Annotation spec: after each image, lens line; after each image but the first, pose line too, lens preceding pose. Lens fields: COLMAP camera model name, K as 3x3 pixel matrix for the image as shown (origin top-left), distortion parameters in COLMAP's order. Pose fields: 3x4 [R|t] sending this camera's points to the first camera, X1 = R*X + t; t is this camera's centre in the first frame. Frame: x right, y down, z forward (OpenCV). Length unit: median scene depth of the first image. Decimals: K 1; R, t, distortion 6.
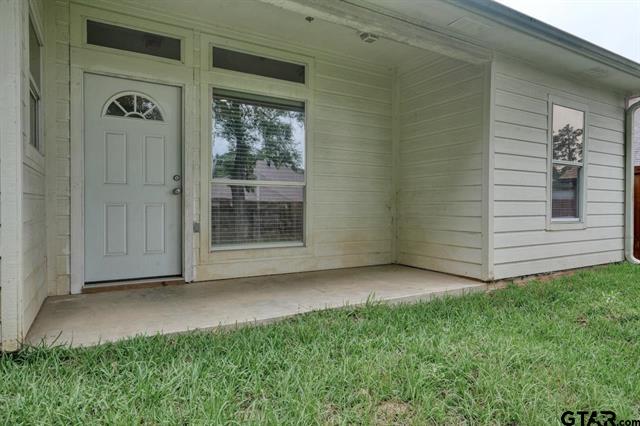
lens RADIAL K [[388.5, 0, 320.0], [0, 388.5, 213.0], [0, 0, 1]] dist [-0.000398, -0.000247]
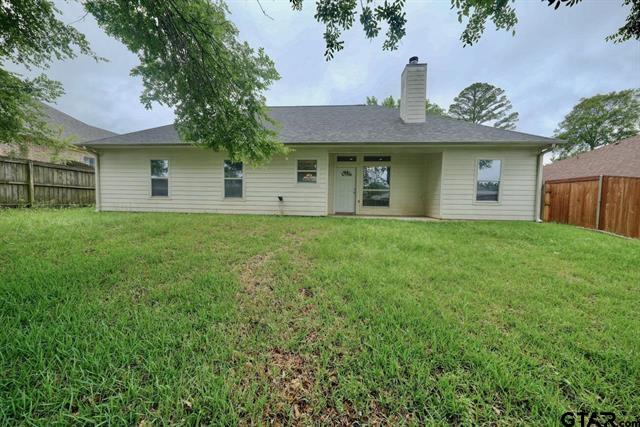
lens RADIAL K [[219.5, 0, 320.0], [0, 219.5, 213.5], [0, 0, 1]] dist [0.000862, 0.000504]
pose [[0.814984, 0.045437, -0.577700, 0.677084], [-0.019835, 0.998524, 0.050553, 0.054371], [0.579144, -0.029742, 0.814682, -1.107649]]
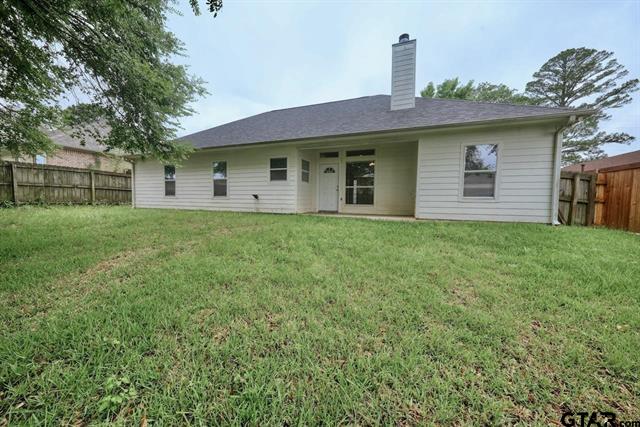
lens RADIAL K [[219.5, 0, 320.0], [0, 219.5, 213.5], [0, 0, 1]] dist [0.000862, 0.000504]
pose [[0.628766, 0.050631, -0.775945, 1.220675], [-0.019492, 0.998591, 0.049364, 0.073005], [0.777351, -0.015913, 0.628866, -0.533385]]
